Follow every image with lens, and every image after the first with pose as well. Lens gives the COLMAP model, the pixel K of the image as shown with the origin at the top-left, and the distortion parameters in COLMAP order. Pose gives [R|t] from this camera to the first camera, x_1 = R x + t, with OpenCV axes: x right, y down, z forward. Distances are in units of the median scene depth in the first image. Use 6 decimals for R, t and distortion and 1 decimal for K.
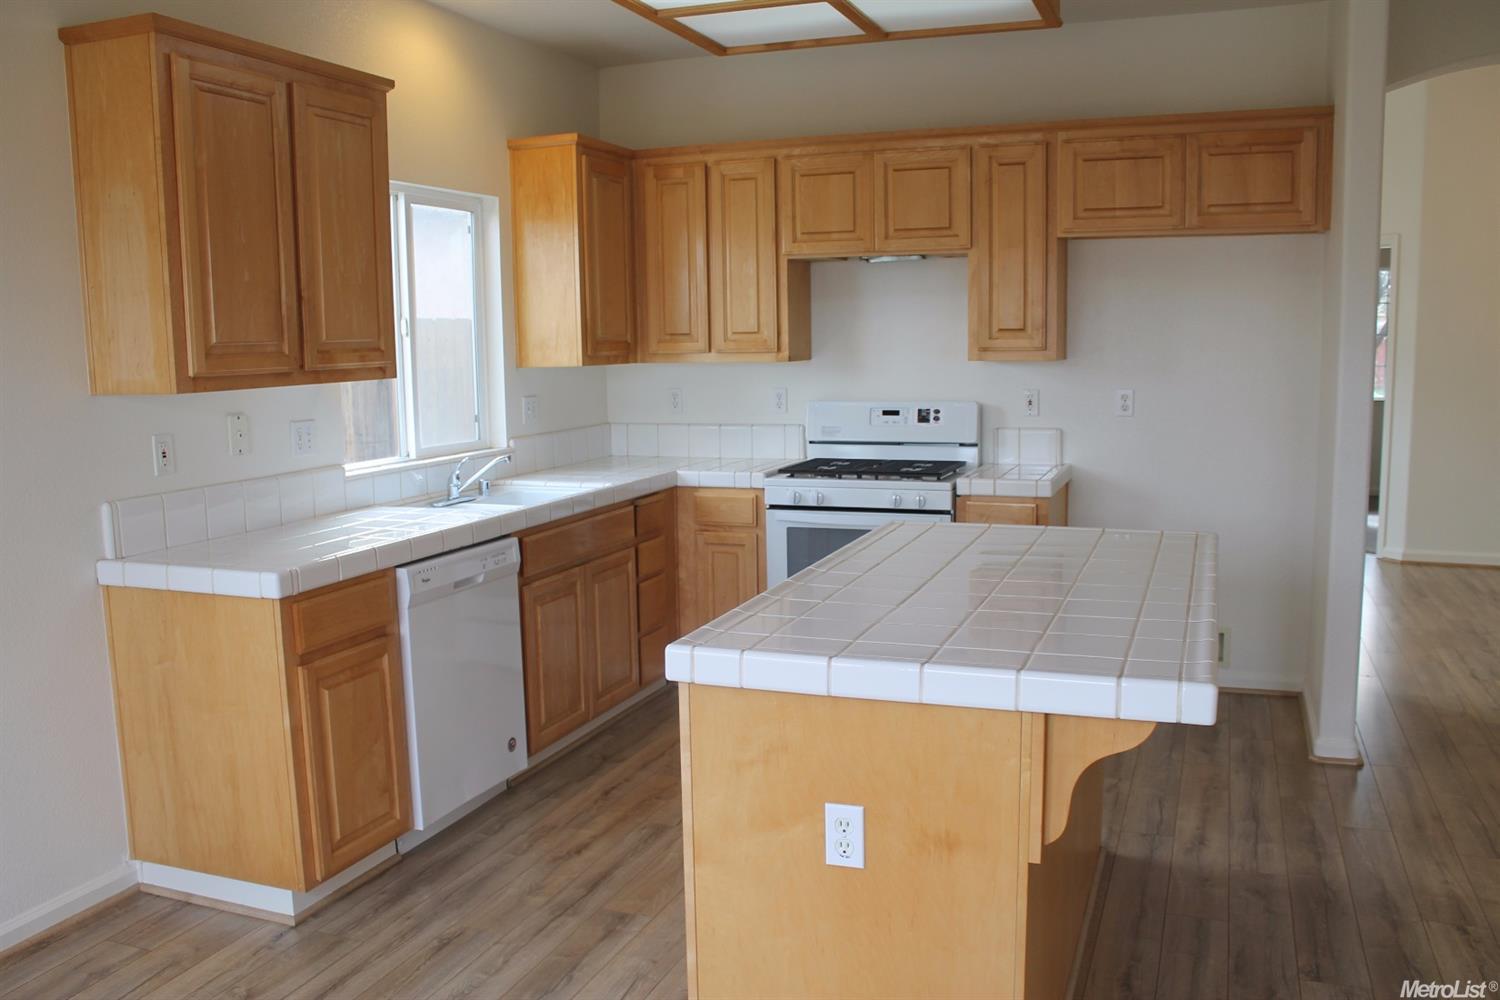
lens RADIAL K [[1253.6, 0, 753.6], [0, 1253.6, 516.0], [0, 0, 1]] dist [-0.169634, 0.133576]
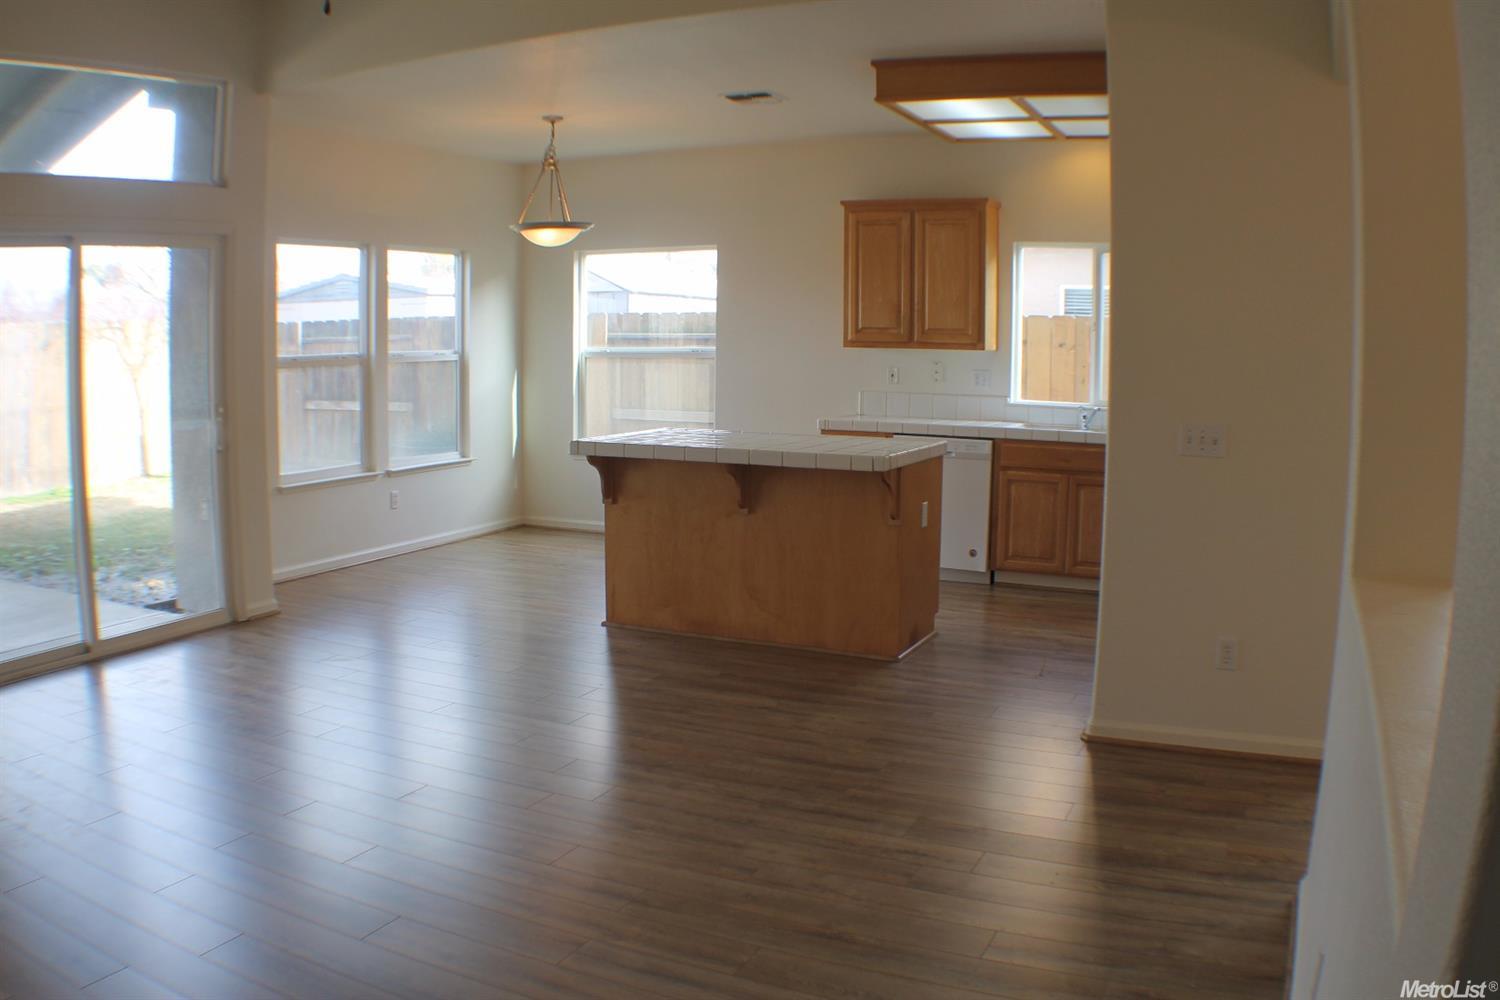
lens RADIAL K [[1248.5, 0, 748.5], [0, 1248.5, 525.4], [0, 0, 1]] dist [-0.333562, 0.110316]
pose [[-0.081007, 0.165756, -0.982834, 1.326818], [-0.147590, 0.973209, 0.176298, -0.103611], [0.985726, 0.159338, -0.054373, 0.636367]]
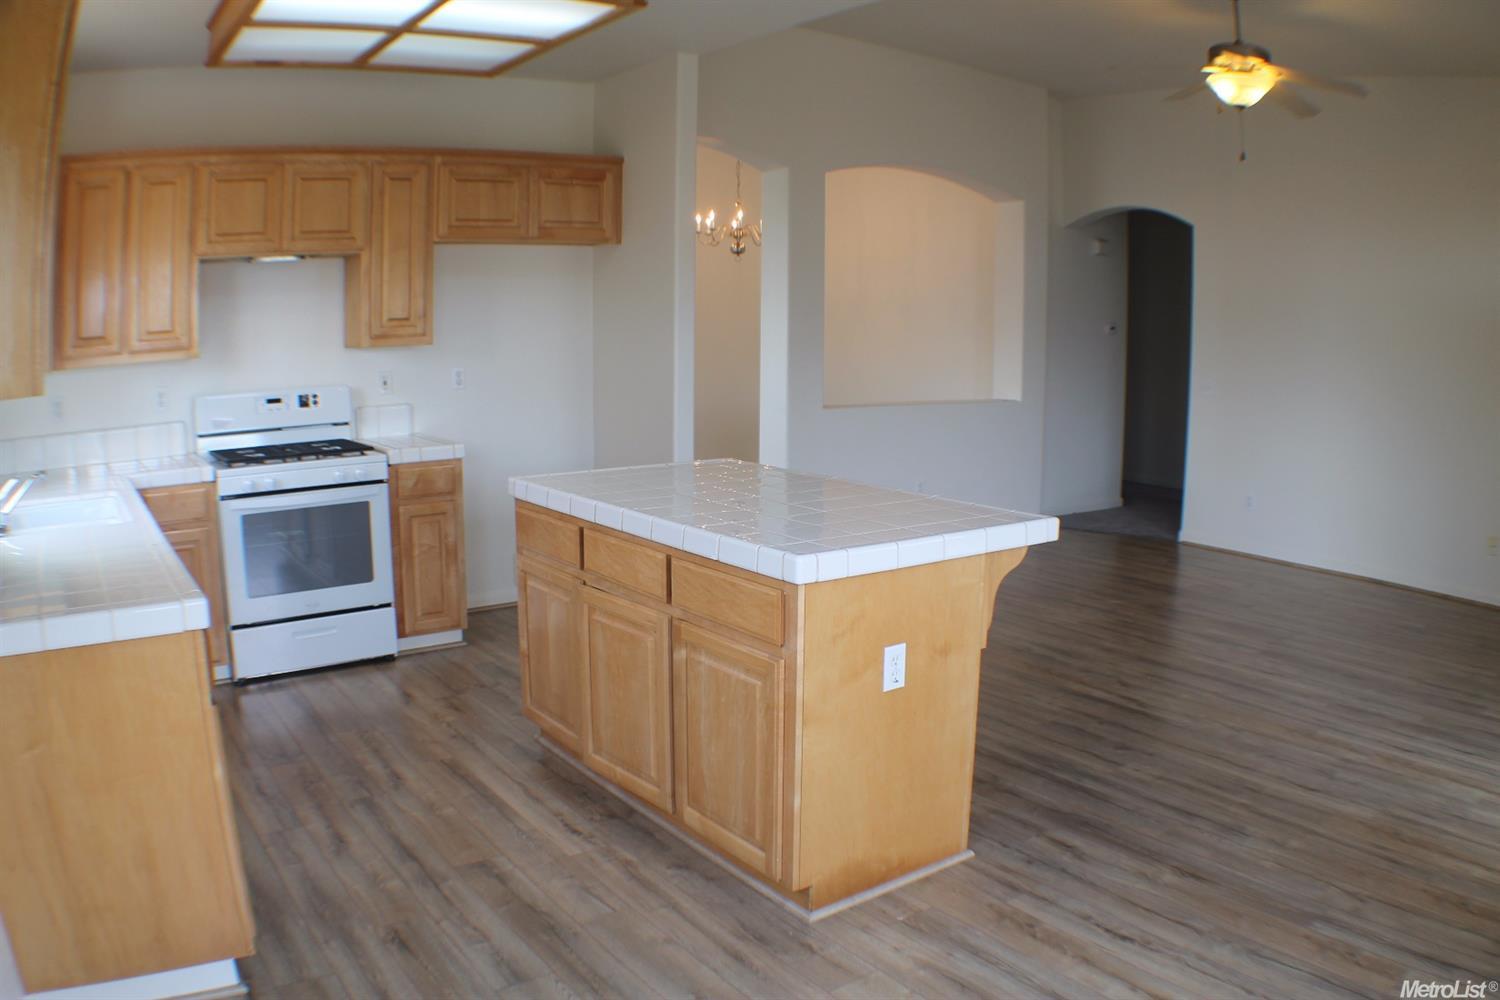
lens RADIAL K [[1119.6, 0, 769.8], [0, 1119.6, 541.1], [0, 0, 1]] dist [-0.330384, 0.090075]
pose [[0.532939, -0.142929, 0.833995, -0.463458], [0.101559, 0.989310, 0.104649, -0.014948], [-0.840037, 0.028928, 0.541758, 0.188153]]
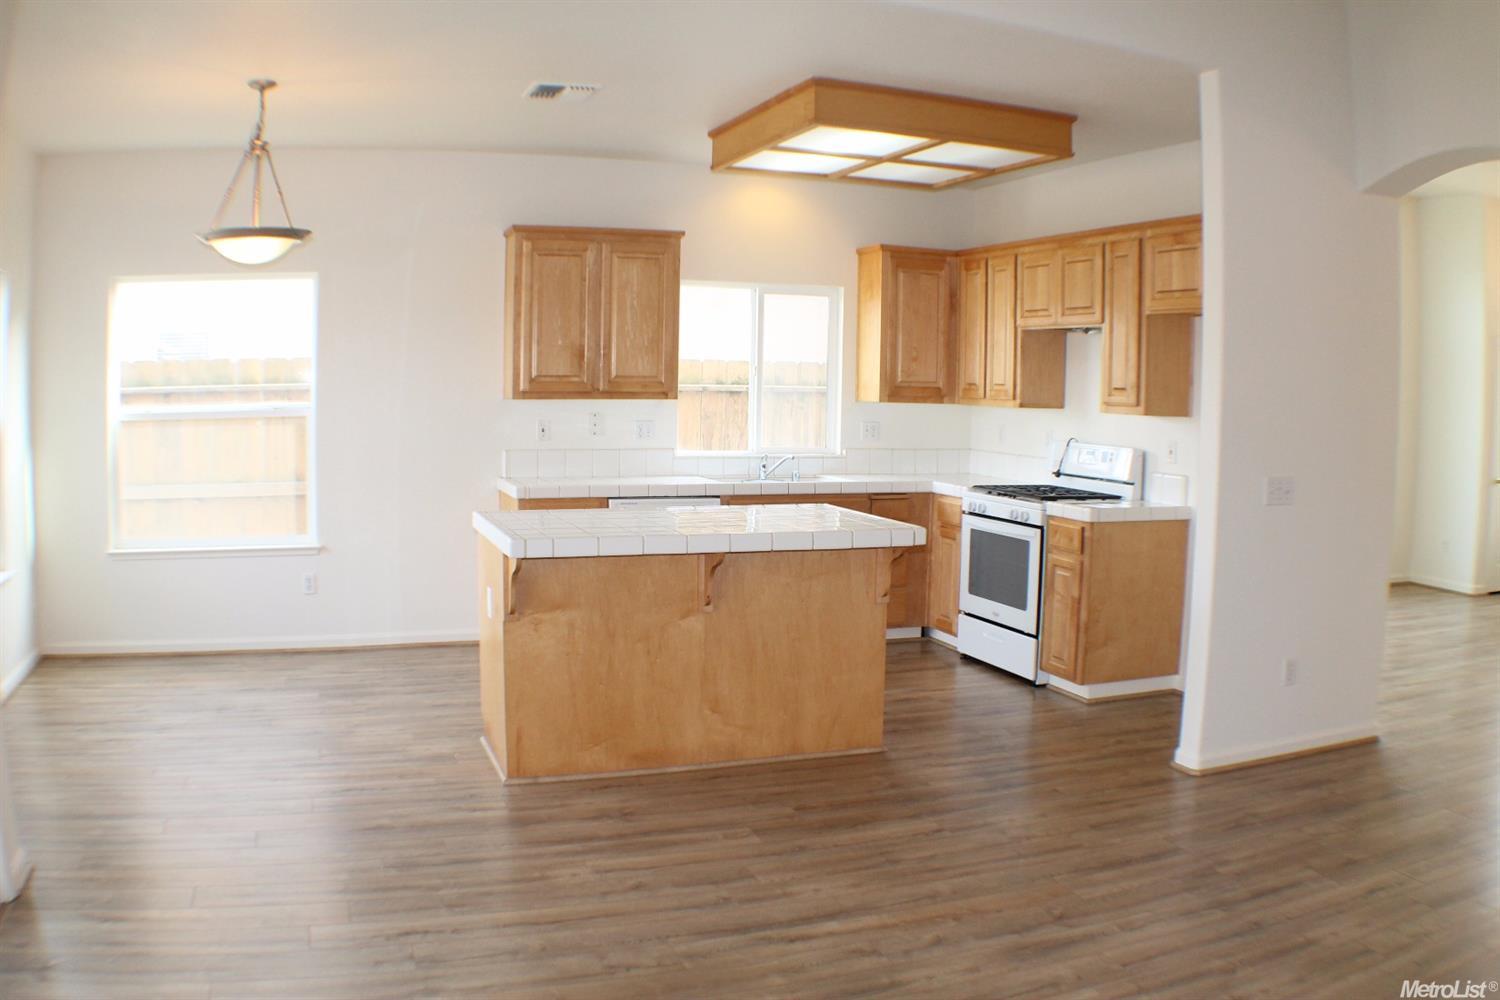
lens RADIAL K [[1248.5, 0, 748.5], [0, 1248.5, 525.4], [0, 0, 1]] dist [-0.333562, 0.110316]
pose [[0.657110, 0.114326, -0.745075, 0.884023], [-0.134840, 0.990317, 0.033035, -0.006060], [0.741636, 0.078758, 0.666163, -0.058395]]
